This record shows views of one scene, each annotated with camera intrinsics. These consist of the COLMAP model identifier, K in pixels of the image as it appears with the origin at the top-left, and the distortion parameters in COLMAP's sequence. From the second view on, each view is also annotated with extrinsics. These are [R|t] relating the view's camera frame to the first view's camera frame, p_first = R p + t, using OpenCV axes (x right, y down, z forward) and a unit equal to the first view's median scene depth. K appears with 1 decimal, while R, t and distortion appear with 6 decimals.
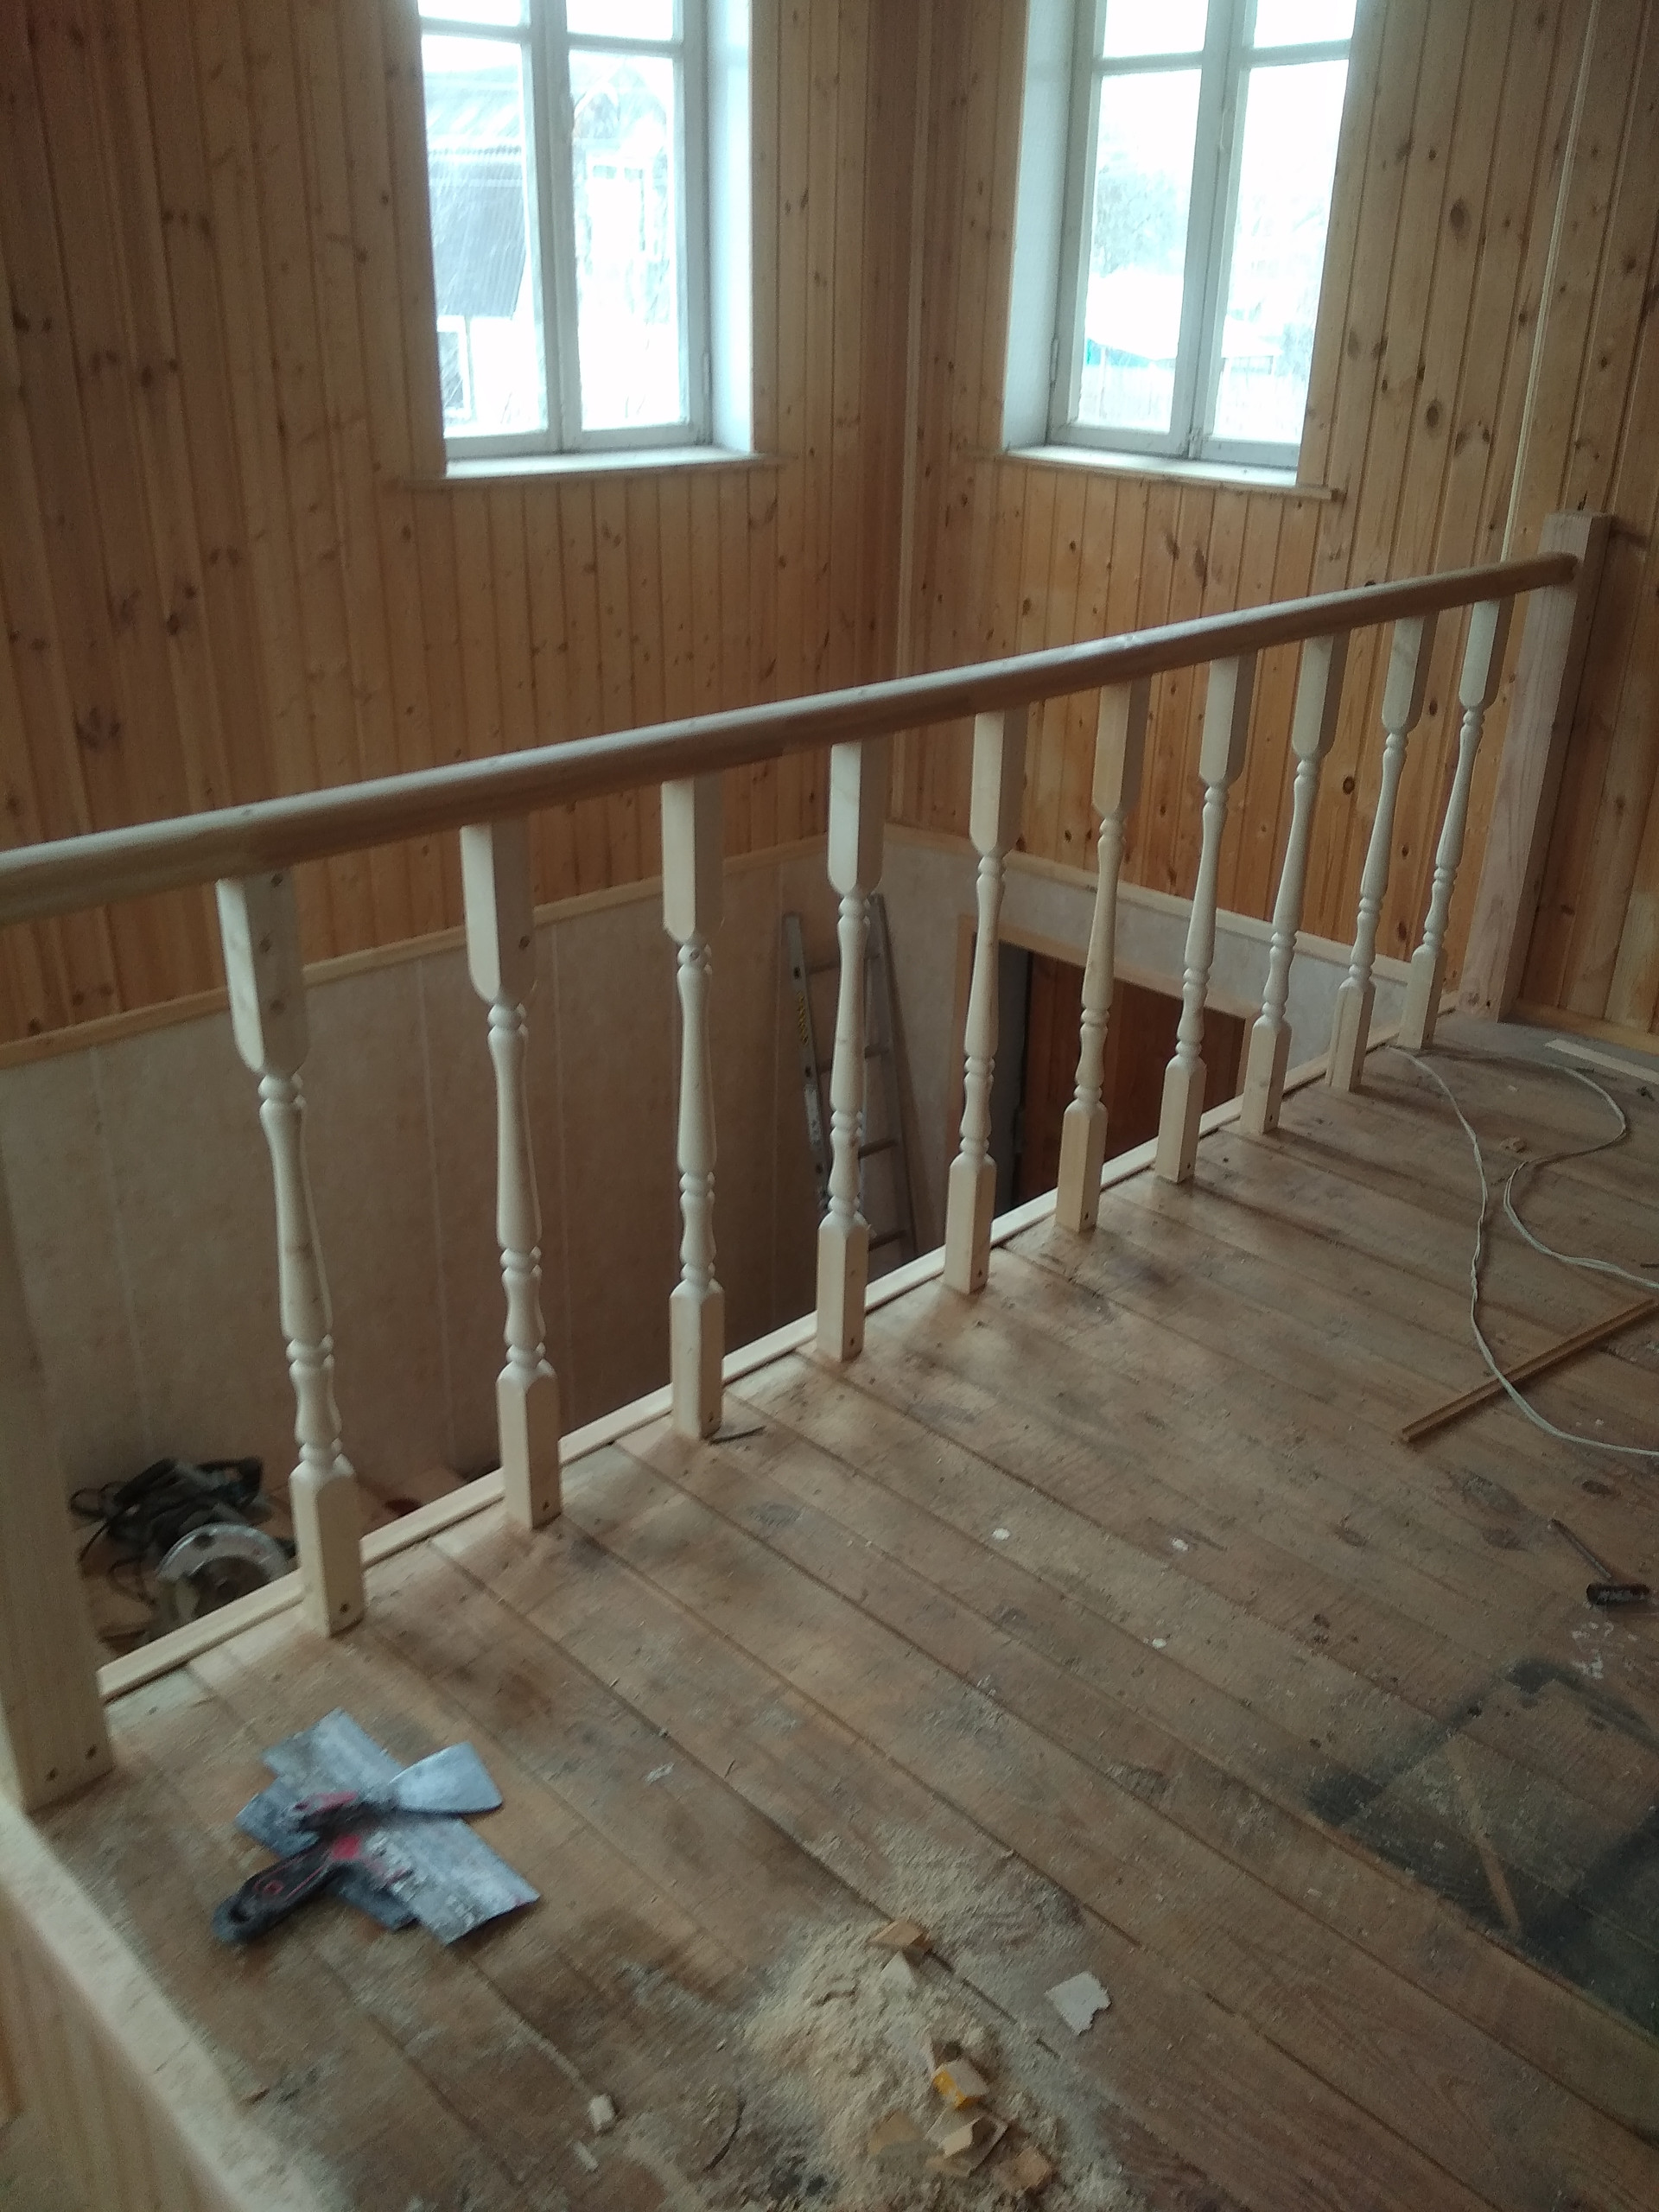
lens RADIAL K [[1786.4, 0, 799.7], [0, 1786.4, 1118.5], [0, 0, 1]] dist [0.049804, -0.092197]
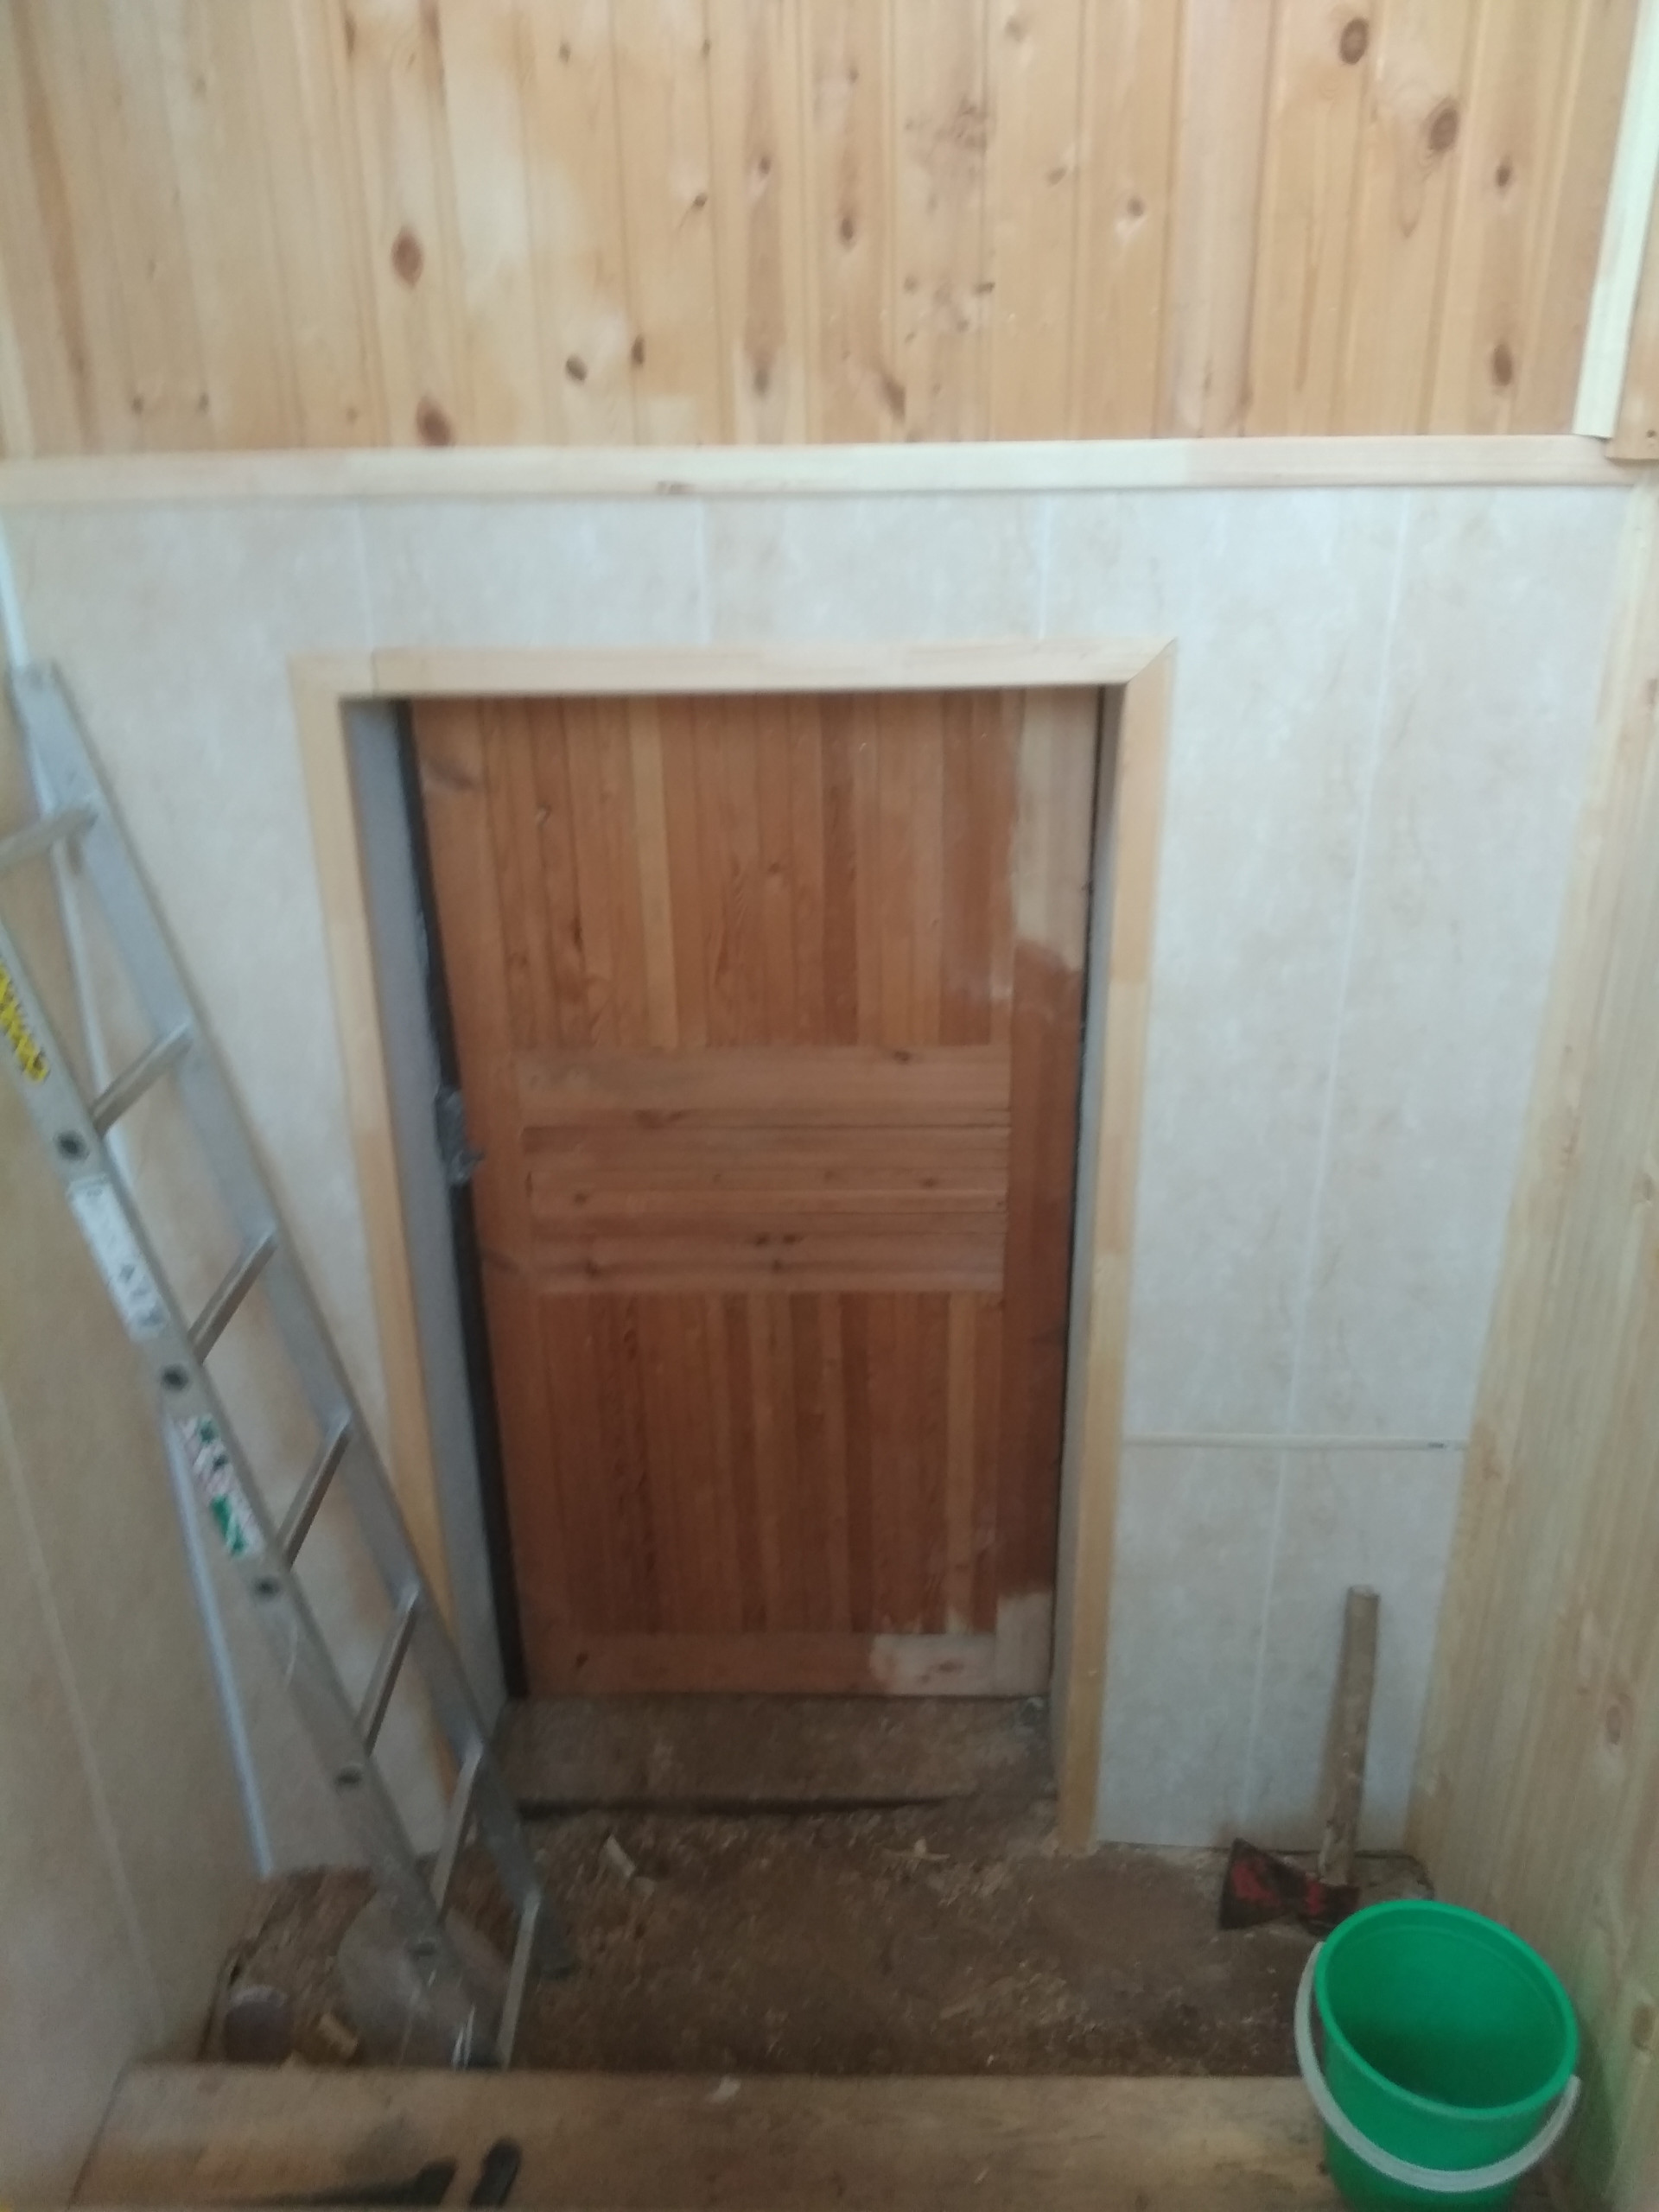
lens RADIAL K [[1786.4, 0, 799.7], [0, 1786.4, 1118.5], [0, 0, 1]] dist [0.049804, -0.092197]
pose [[0.716447, -0.322156, 0.618805, -0.136236], [0.315109, 0.940793, 0.124957, -0.035660], [-0.622423, 0.105466, 0.775542, 0.740995]]
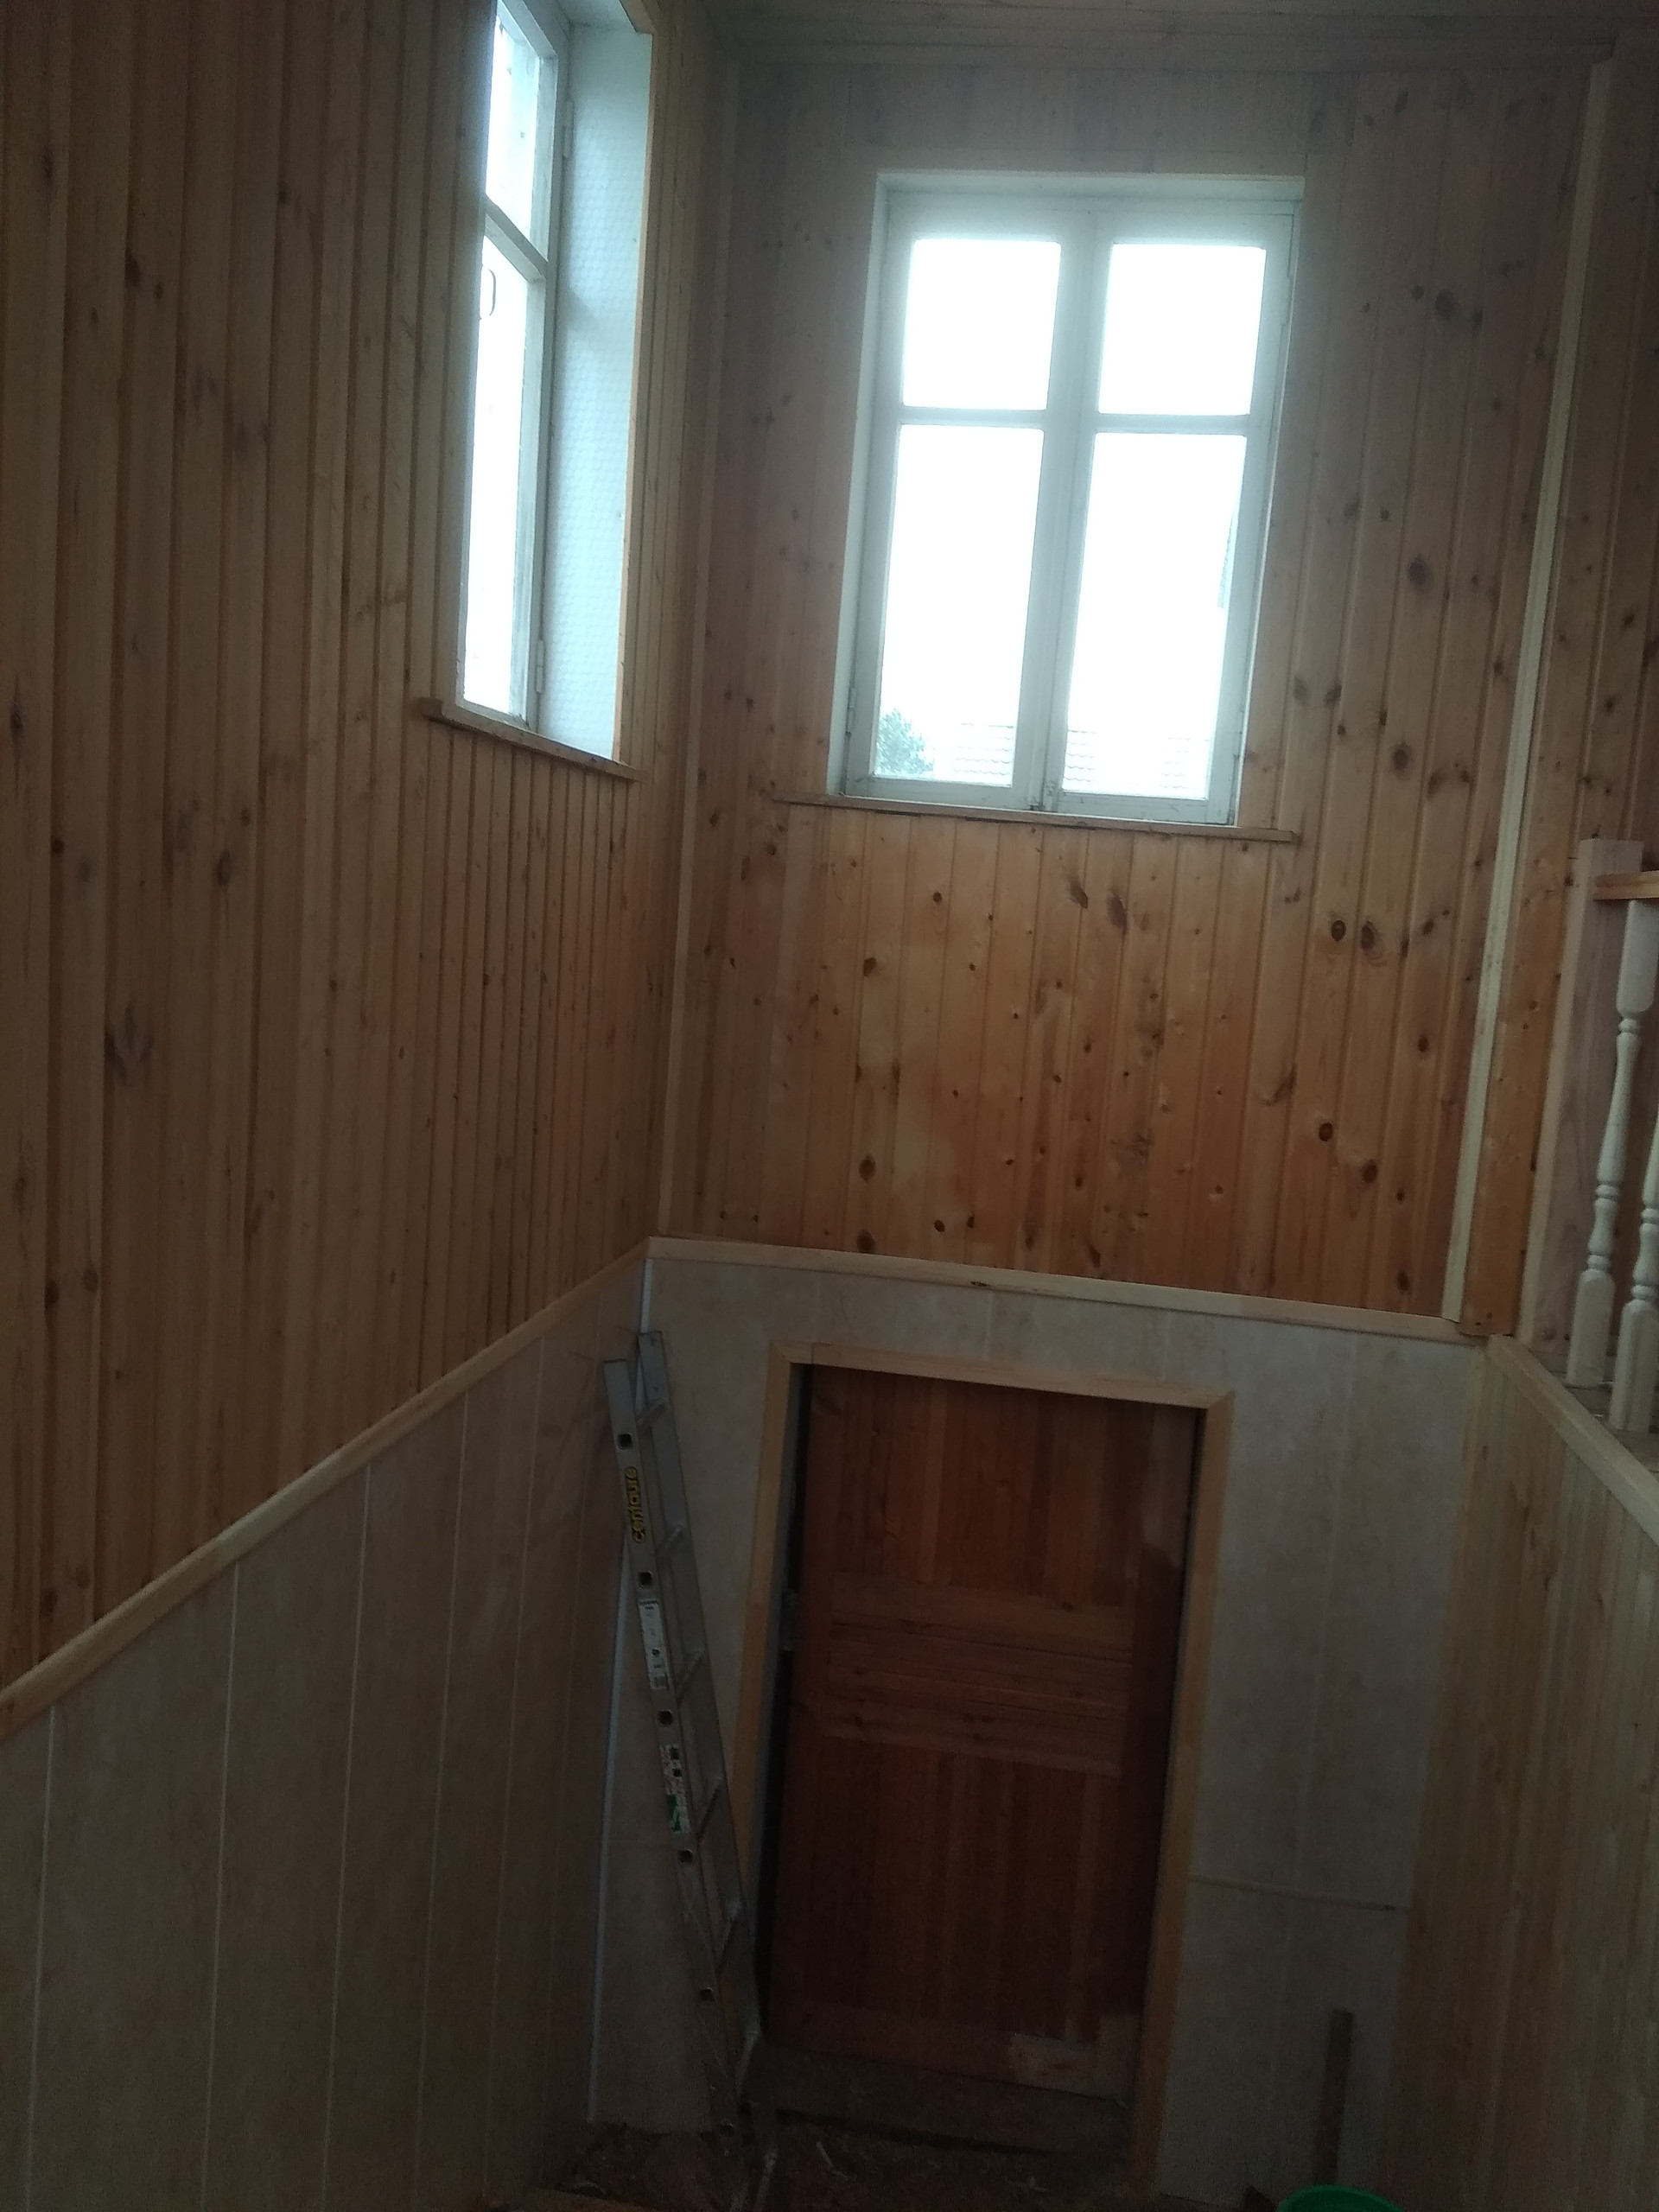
lens RADIAL K [[1777.3, 0, 783.9], [0, 1777.3, 1103.6], [0, 0, 1]] dist [0.106570, -0.199279]
pose [[0.797929, -0.018014, 0.602482, -0.457298], [0.190924, 0.955638, -0.224287, -0.043333], [-0.571714, 0.293994, 0.765970, 0.425497]]
